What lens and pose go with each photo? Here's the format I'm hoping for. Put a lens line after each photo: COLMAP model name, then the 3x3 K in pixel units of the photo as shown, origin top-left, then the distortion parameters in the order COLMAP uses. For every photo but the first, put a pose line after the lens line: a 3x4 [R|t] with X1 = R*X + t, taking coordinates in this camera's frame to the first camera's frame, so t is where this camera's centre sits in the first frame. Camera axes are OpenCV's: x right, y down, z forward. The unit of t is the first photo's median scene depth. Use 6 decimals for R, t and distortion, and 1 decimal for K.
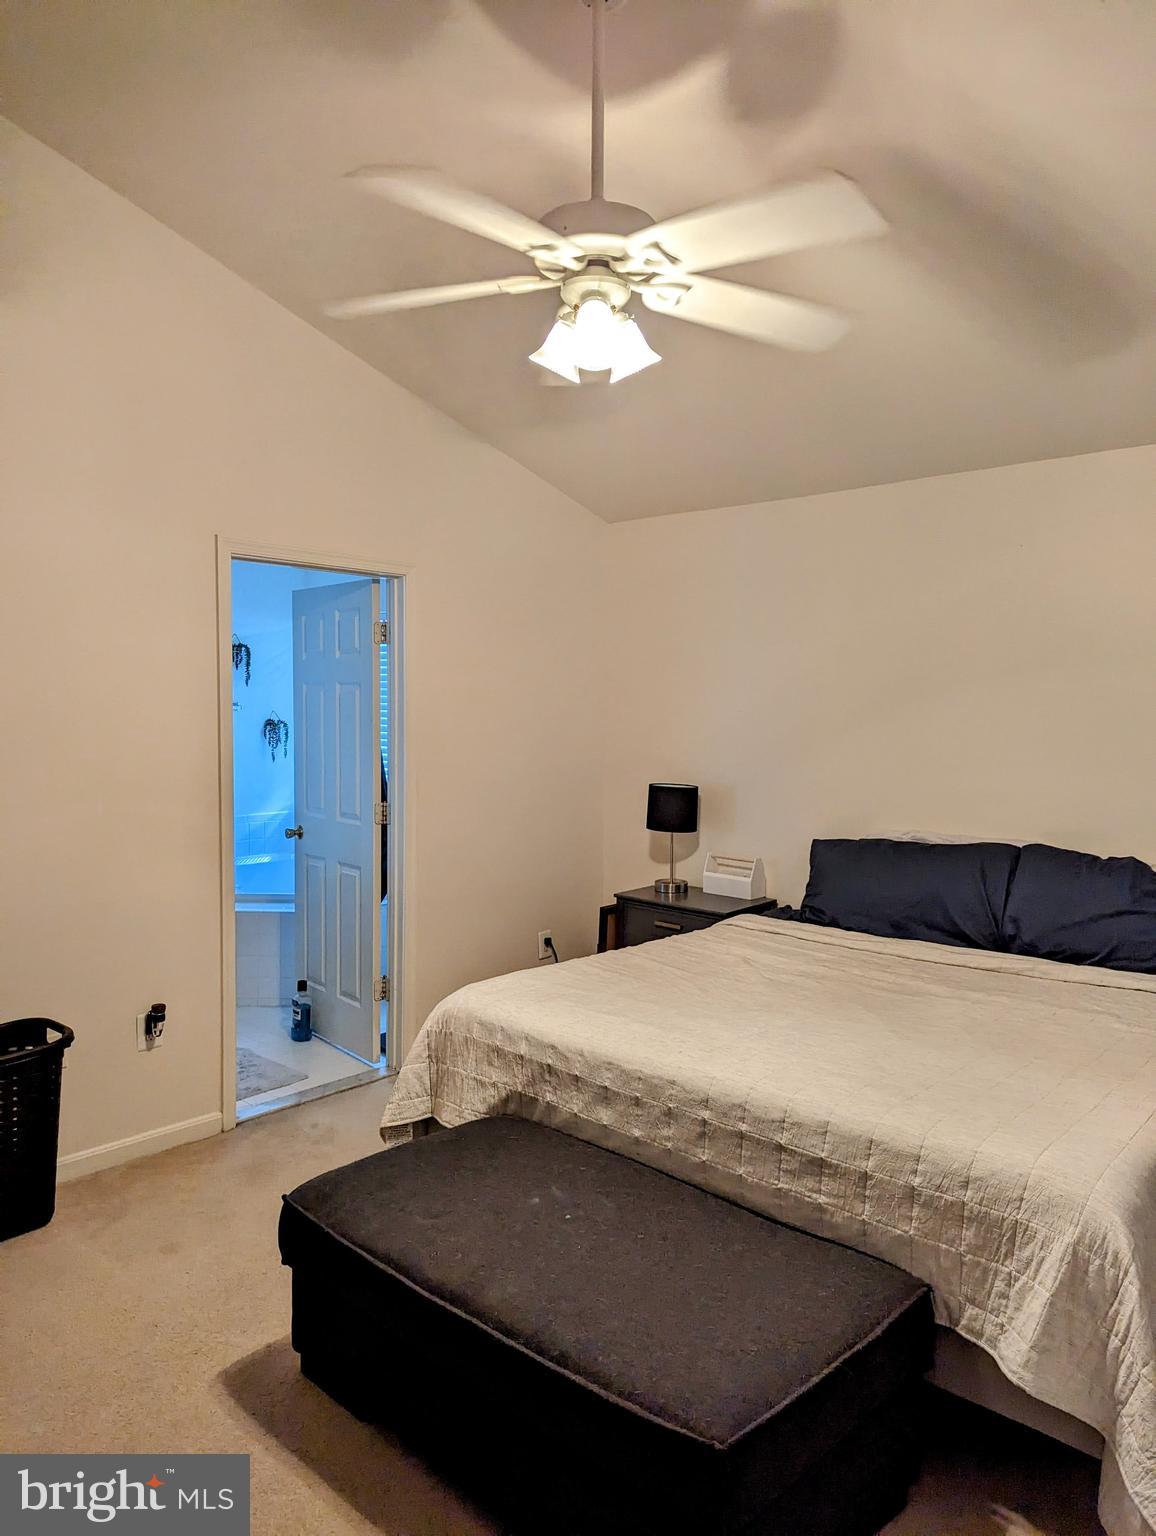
lens RADIAL K [[1084.0, 0, 578.0], [0, 1084.0, 768.0], [0, 0, 1]] dist [0.063270, -0.040072]
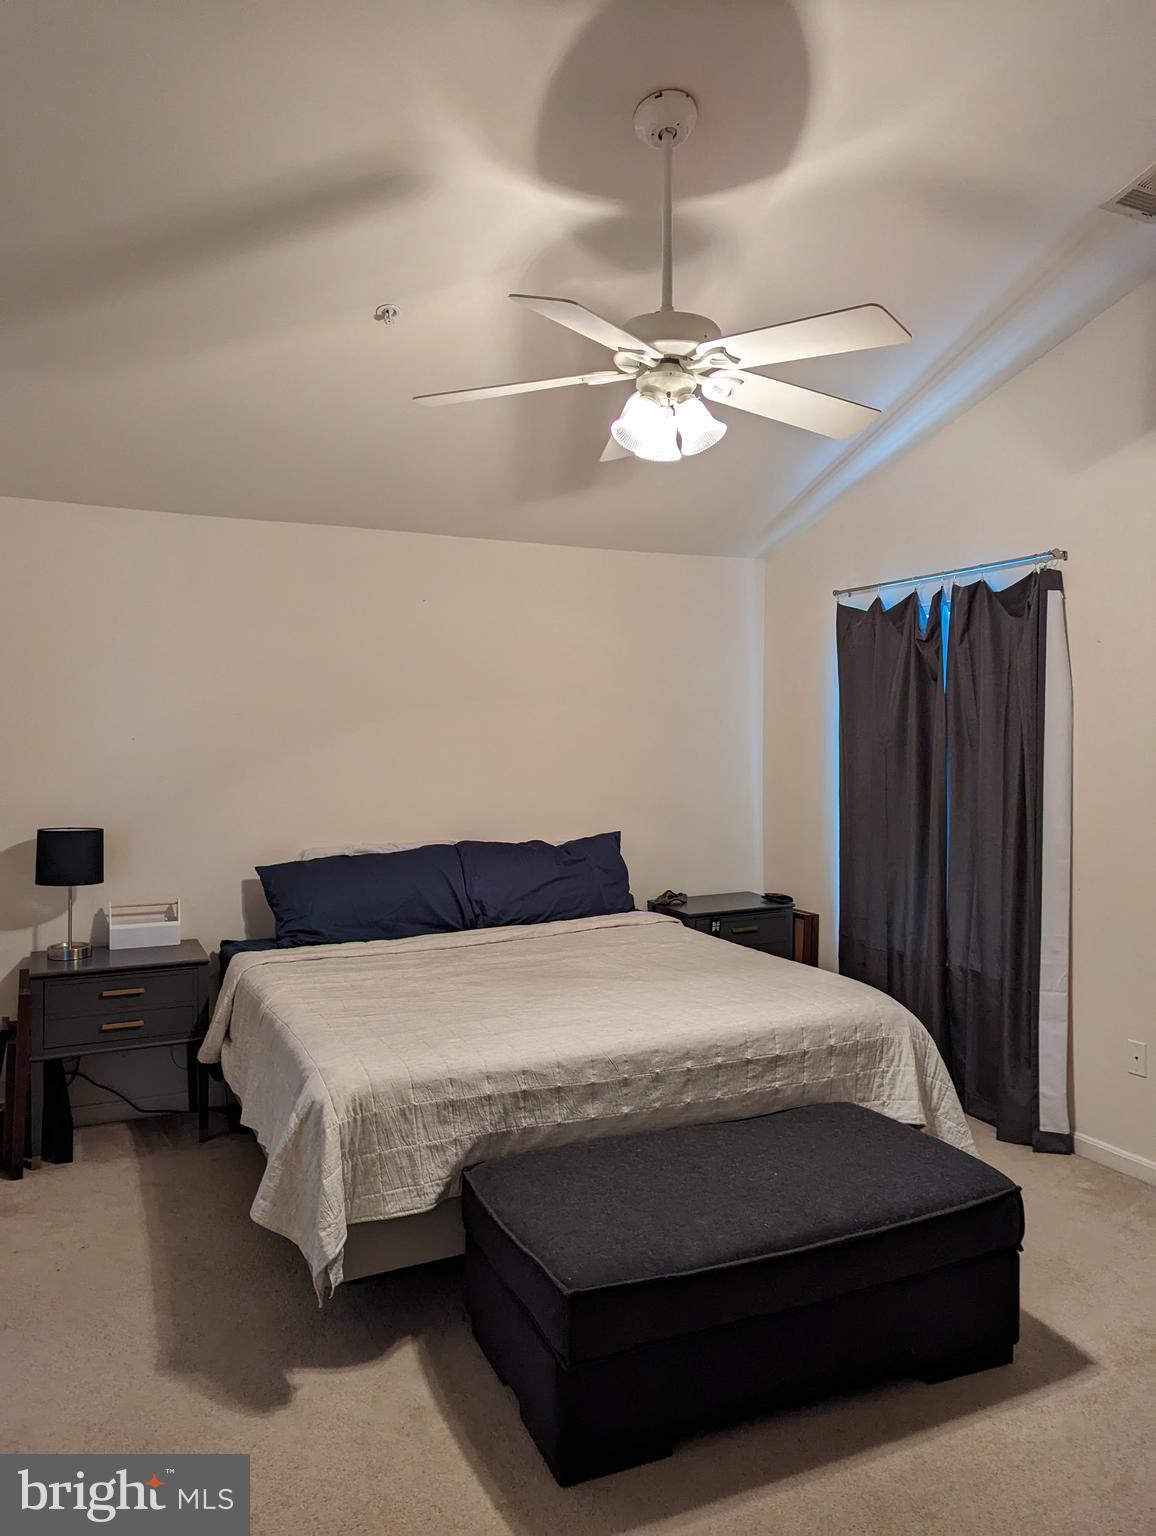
lens RADIAL K [[1084.0, 0, 578.0], [0, 1084.0, 768.0], [0, 0, 1]] dist [0.063270, -0.040072]
pose [[0.378386, -0.042795, 0.924658, -1.019780], [0.057011, 0.998112, 0.022864, -0.052404], [-0.923891, 0.044065, 0.380111, 0.605130]]
